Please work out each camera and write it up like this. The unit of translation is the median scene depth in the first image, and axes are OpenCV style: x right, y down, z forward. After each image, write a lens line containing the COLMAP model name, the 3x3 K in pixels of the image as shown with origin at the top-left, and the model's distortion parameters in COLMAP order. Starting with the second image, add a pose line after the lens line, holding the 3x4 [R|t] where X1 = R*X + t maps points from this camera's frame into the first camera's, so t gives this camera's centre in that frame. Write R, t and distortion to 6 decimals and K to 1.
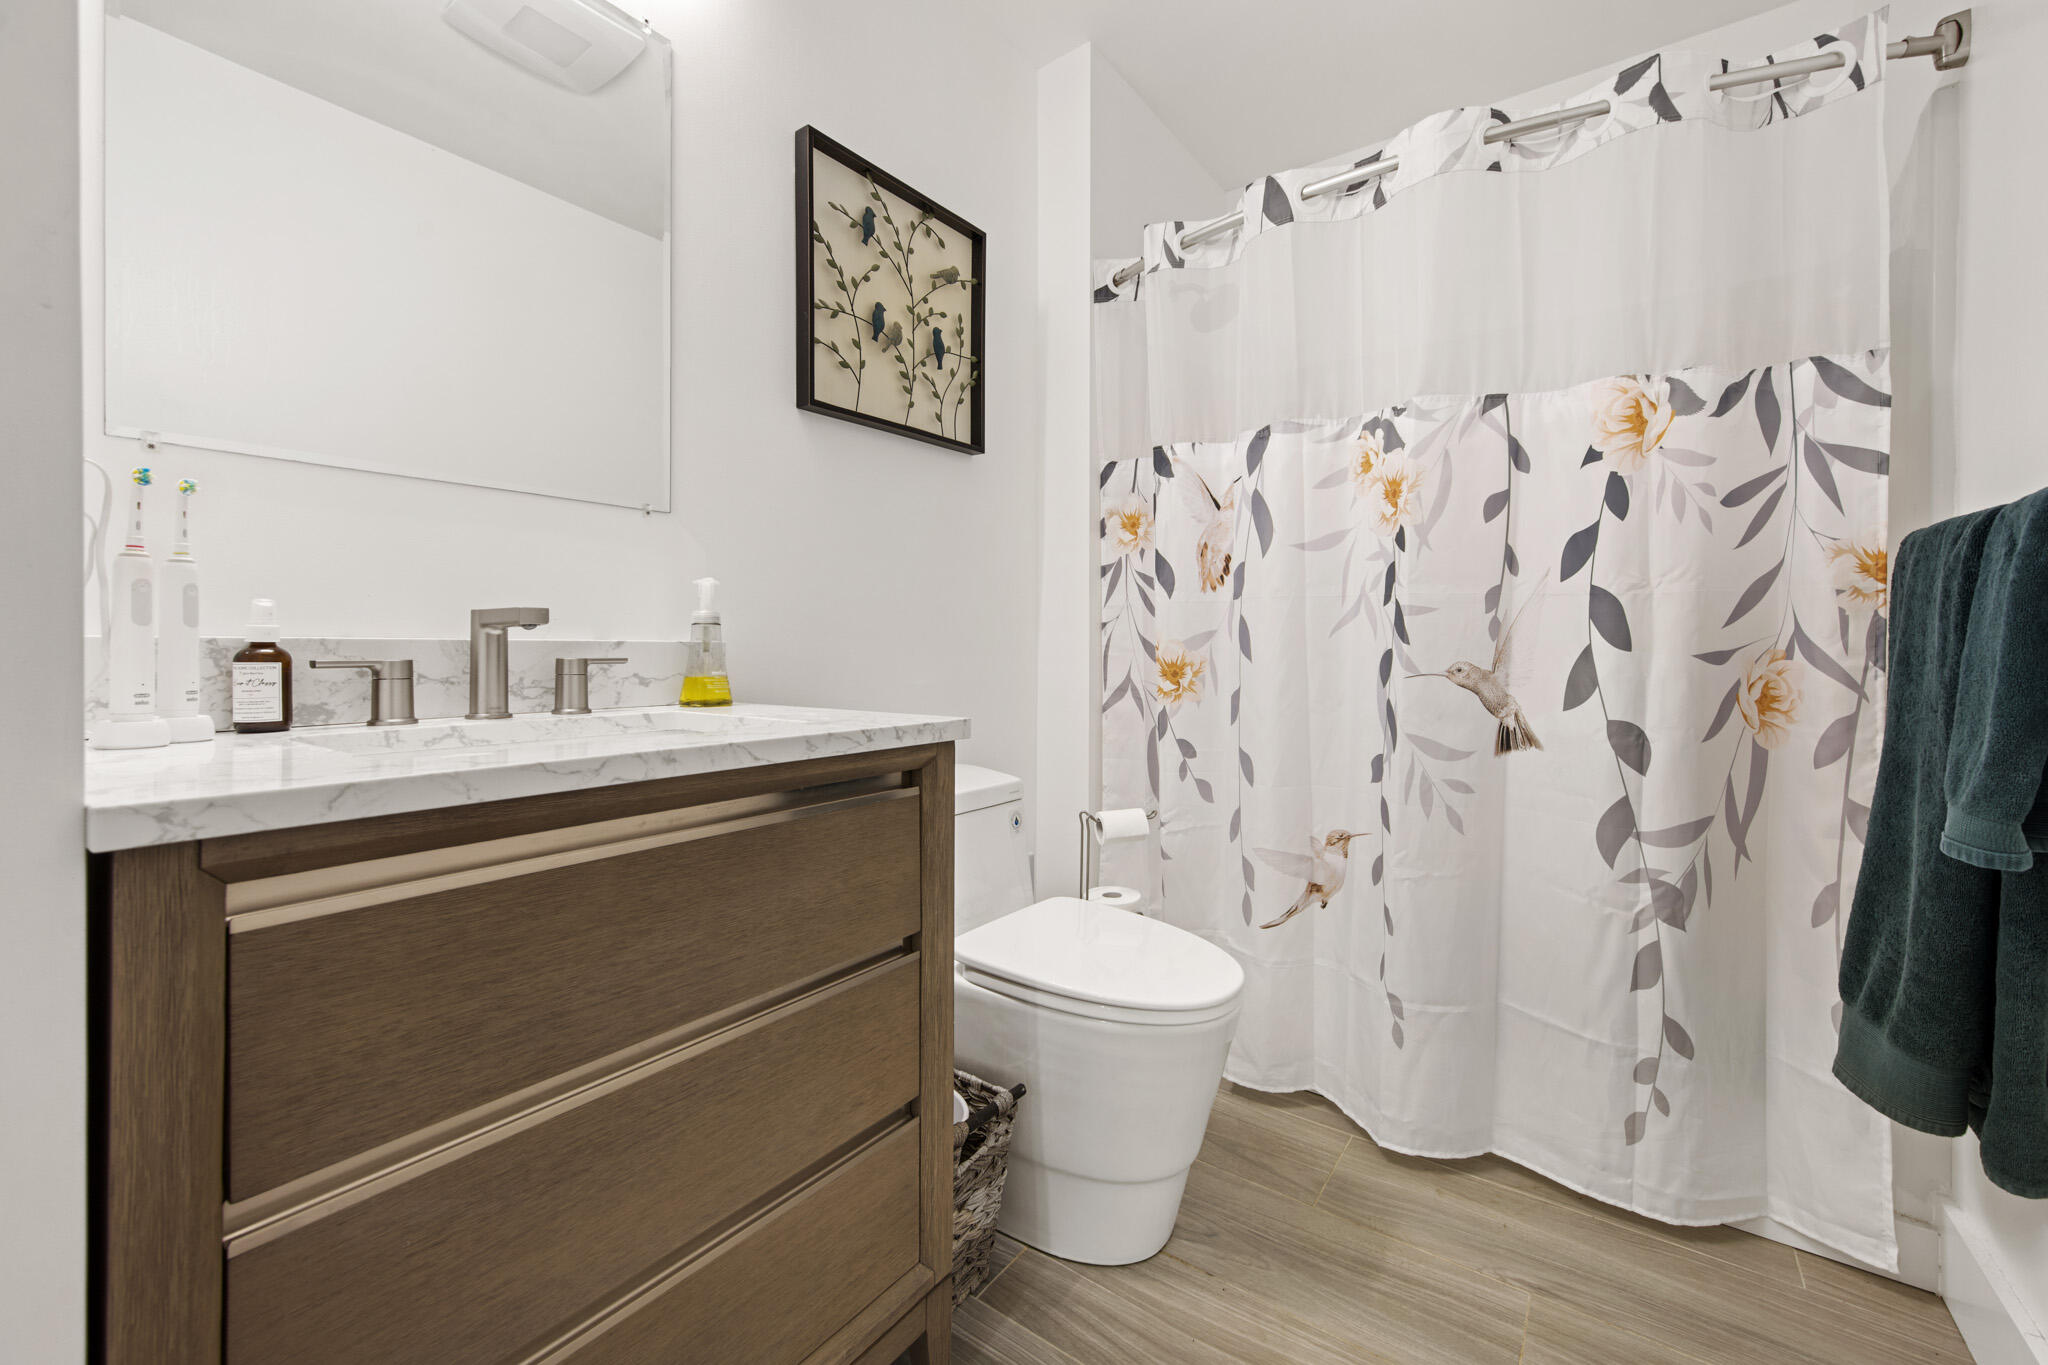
lens RADIAL K [[806.8, 0, 1026.0], [0, 806.8, 666.2], [0, 0, 1]] dist [0.000521, 0.000389]
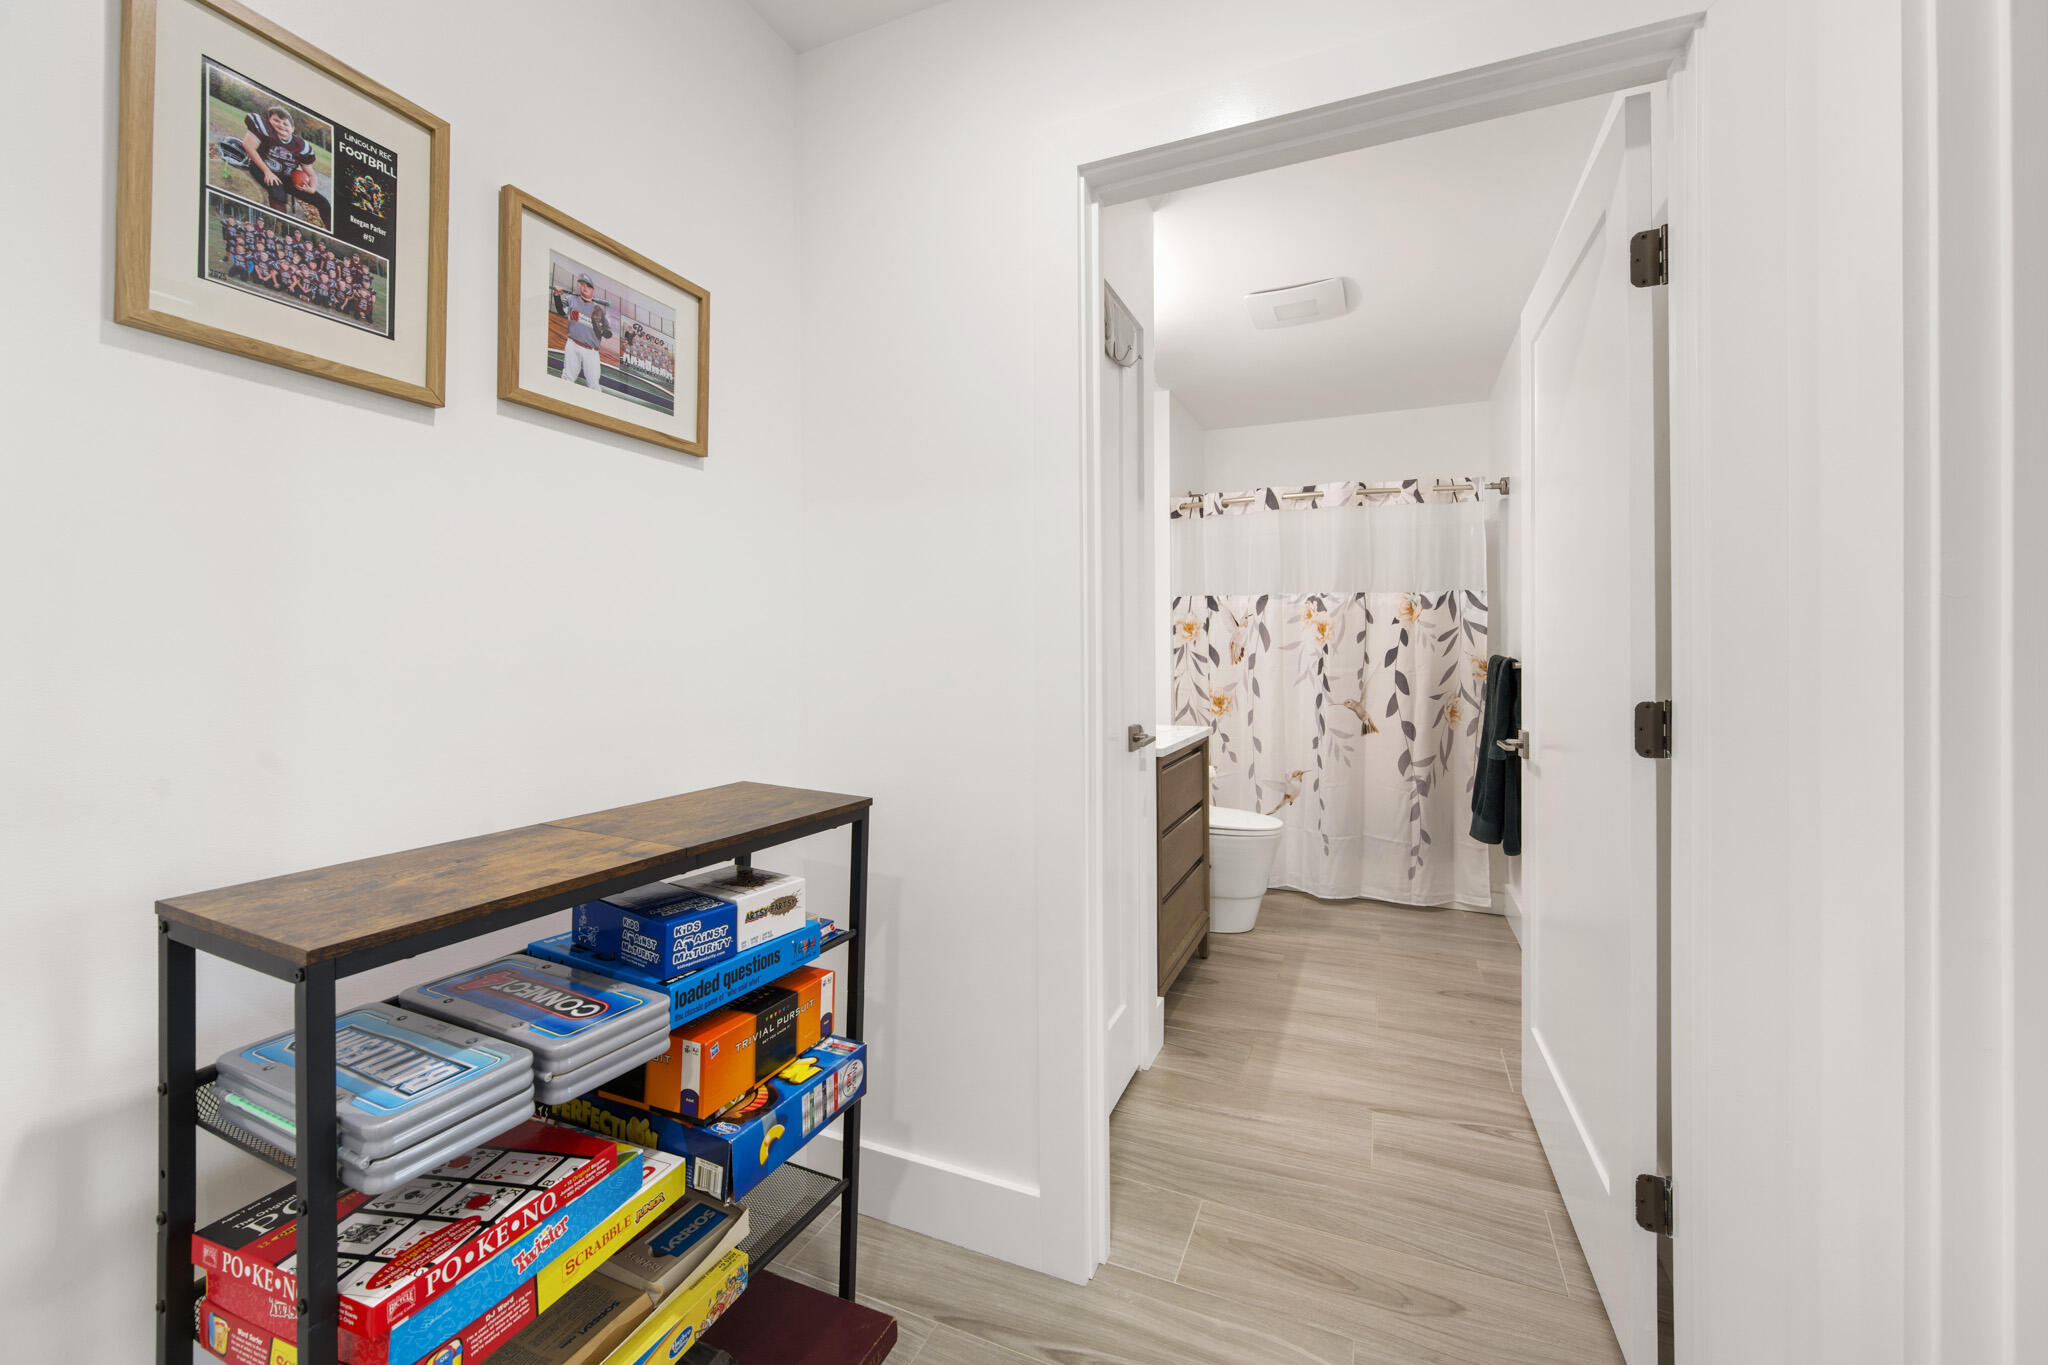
lens RADIAL K [[806.8, 0, 1017.9], [0, 806.8, 672.6], [0, 0, 1]] dist [0.000521, 0.000389]
pose [[0.977109, -0.013544, 0.212305, -1.007502], [0.011759, 0.999884, 0.009670, -0.124646], [-0.212412, -0.006952, 0.977156, -1.242808]]
